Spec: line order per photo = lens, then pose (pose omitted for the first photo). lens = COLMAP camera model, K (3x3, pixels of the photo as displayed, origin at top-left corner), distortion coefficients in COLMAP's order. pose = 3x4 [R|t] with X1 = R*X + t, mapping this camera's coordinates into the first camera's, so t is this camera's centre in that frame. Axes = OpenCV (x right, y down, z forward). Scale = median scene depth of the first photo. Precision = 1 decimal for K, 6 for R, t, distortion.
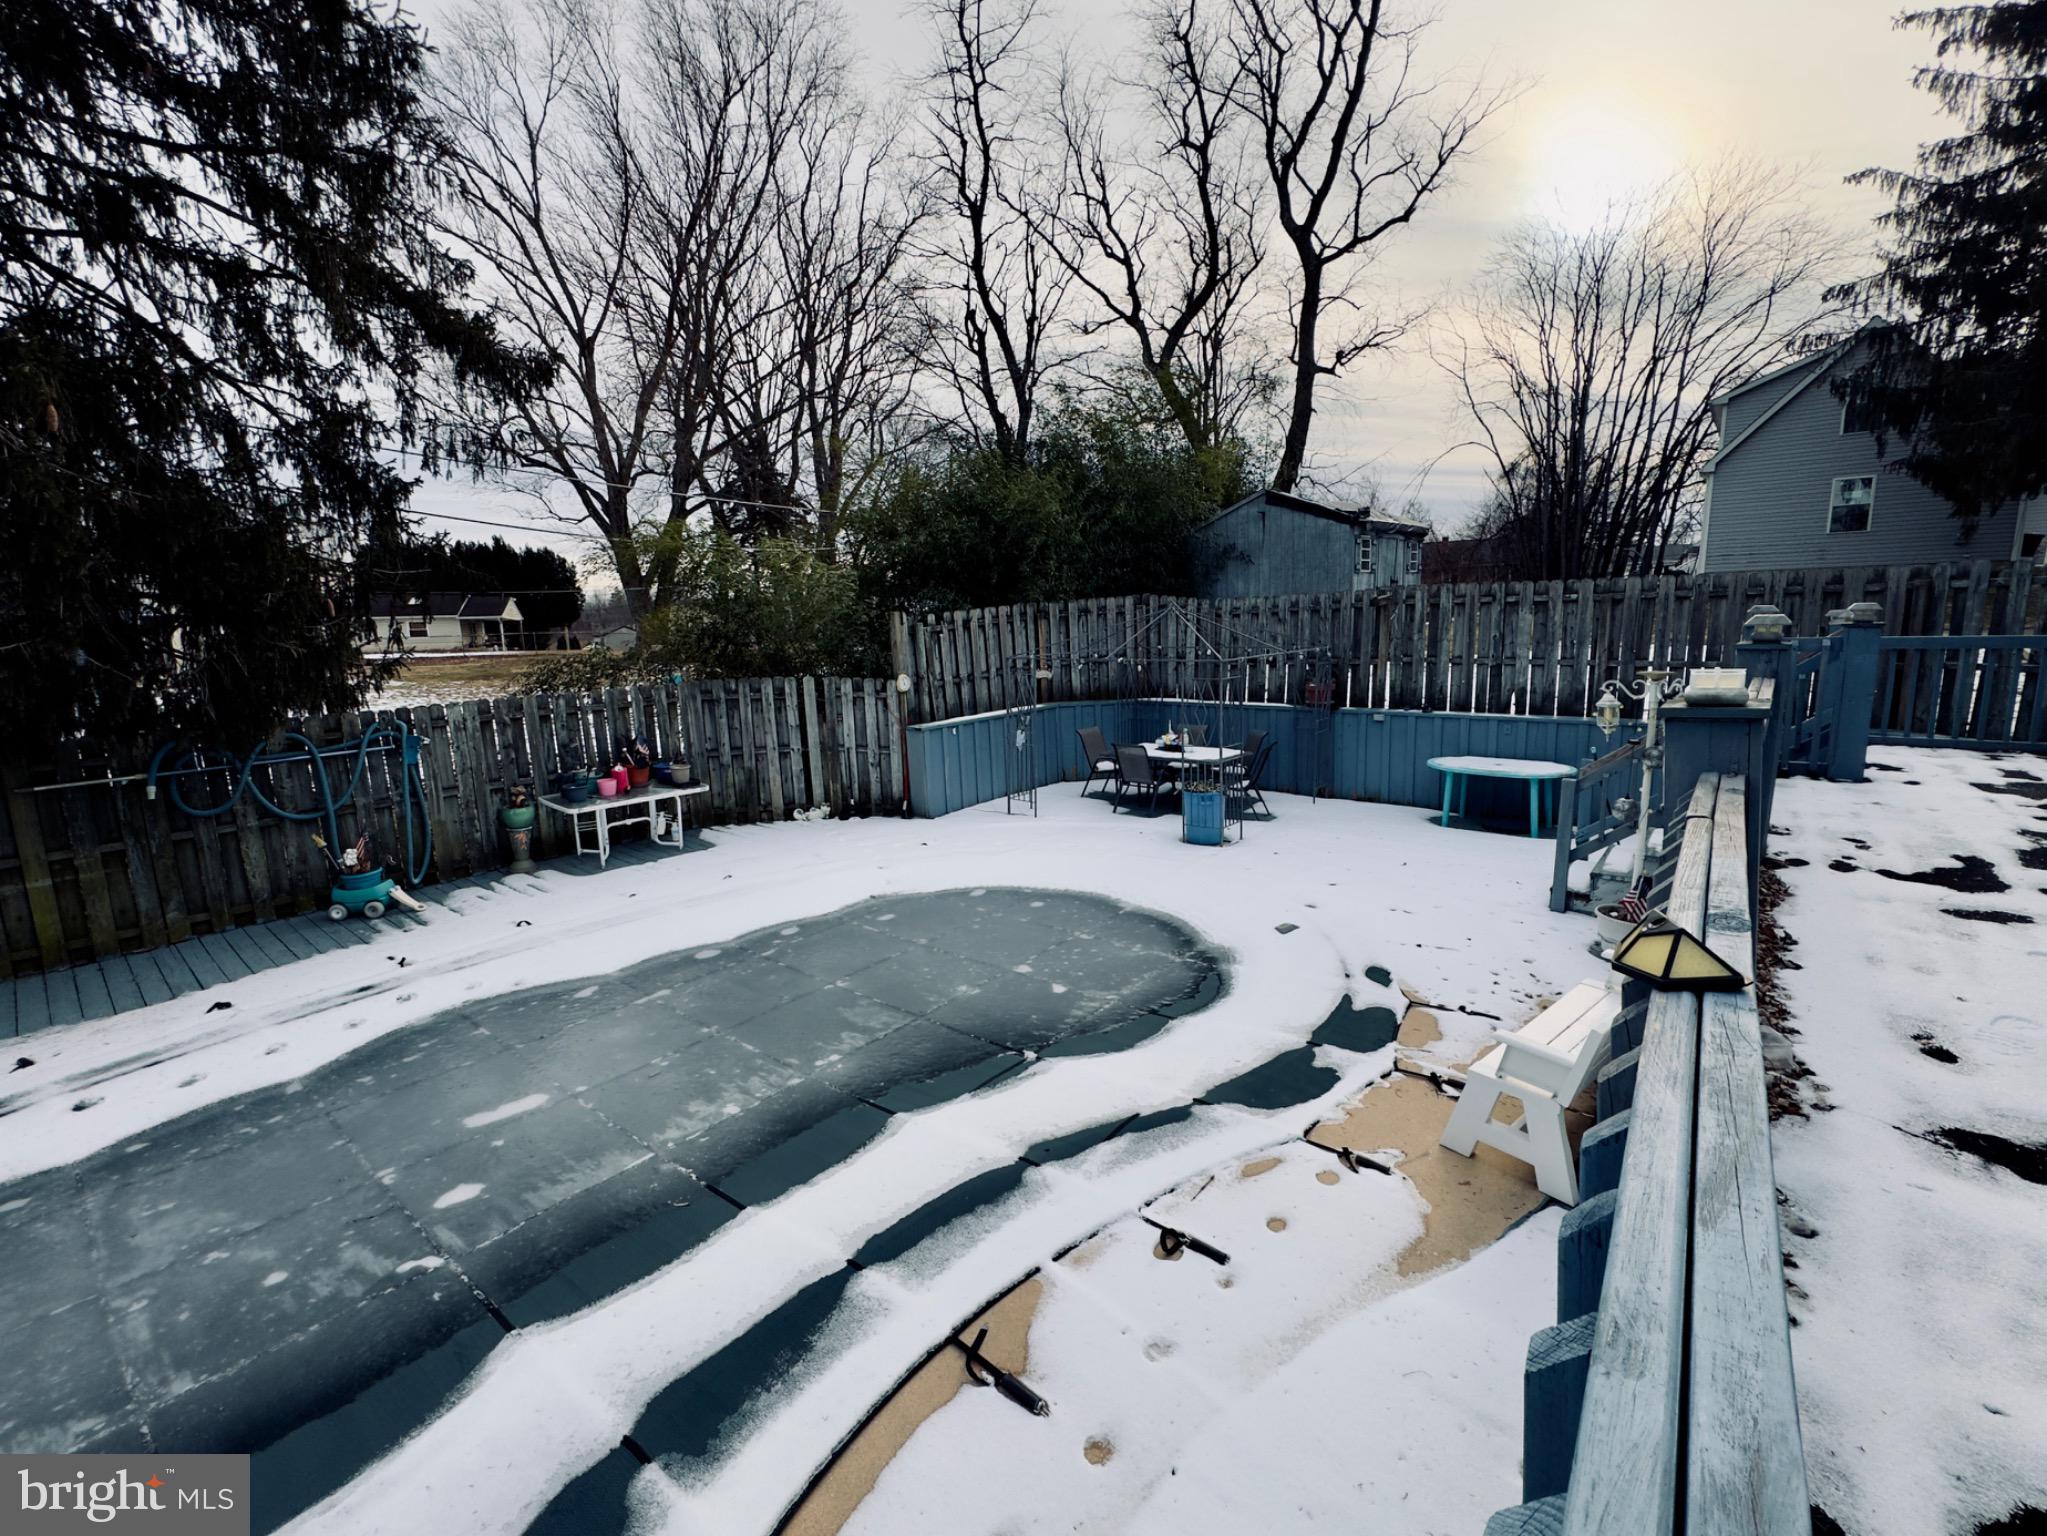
lens RADIAL K [[909.0, 0, 1028.8], [0, 909.0, 769.3], [0, 0, 1]] dist [-0.000143, 0.000204]
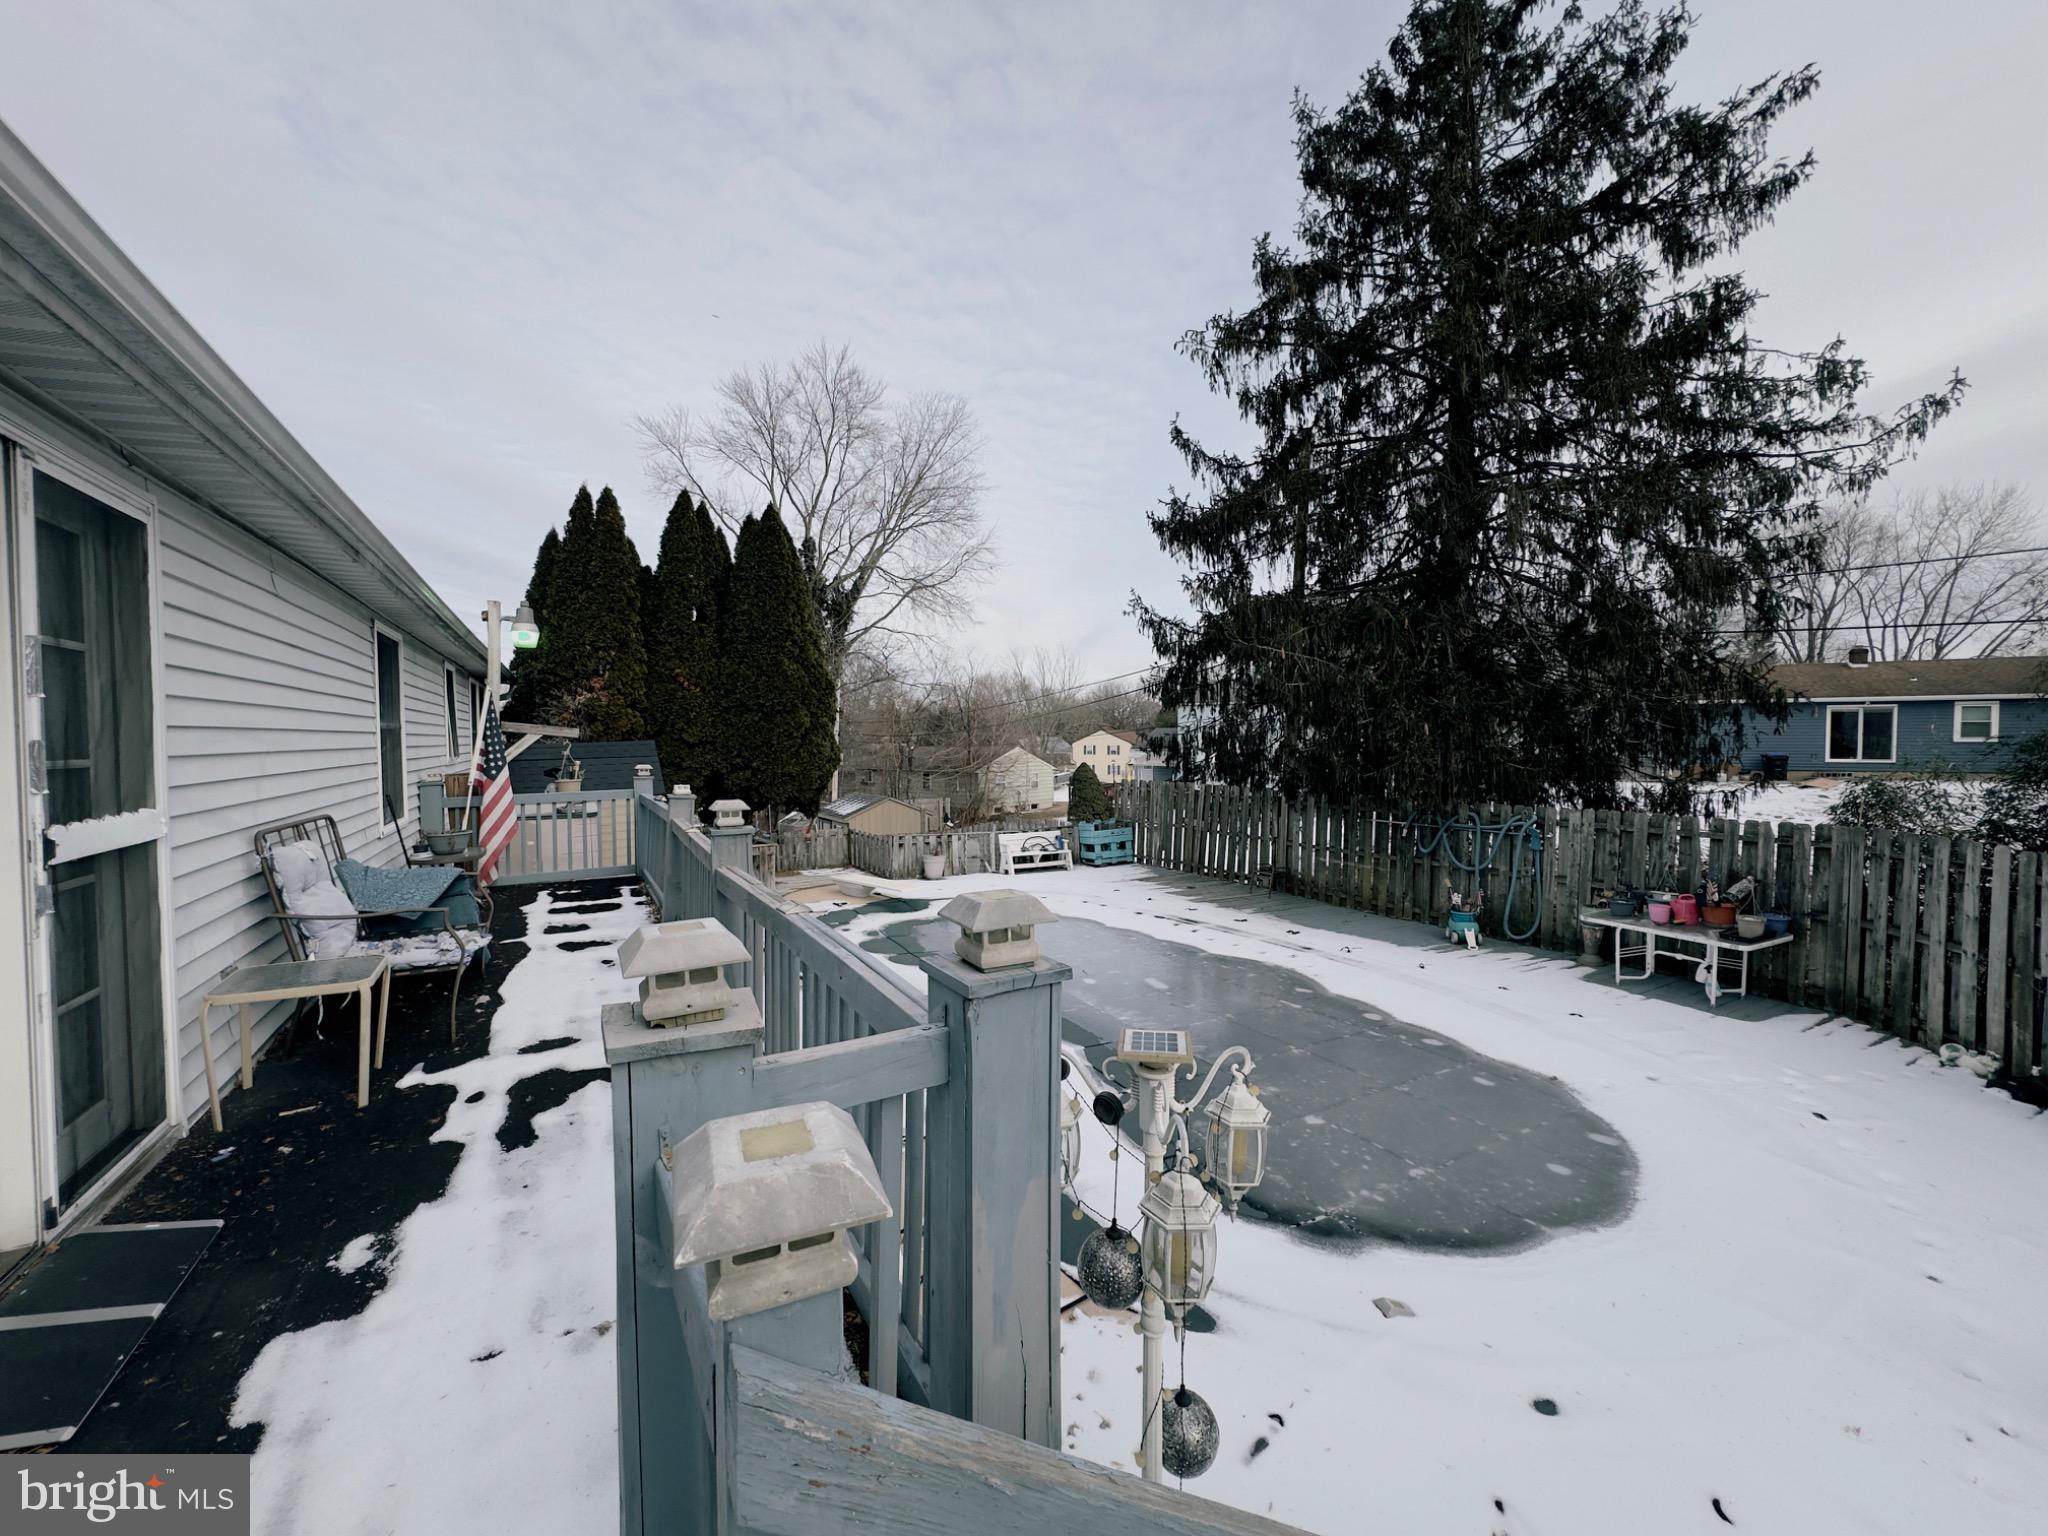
lens RADIAL K [[909.5, 0, 1028.1], [0, 909.5, 769.8], [0, 0, 1]] dist [-0.000143, 0.000204]
pose [[-0.412450, 0.064646, -0.908684, 0.920645], [-0.140337, 0.981063, 0.133494, -0.220655], [0.900106, 0.182581, -0.395567, 0.979531]]
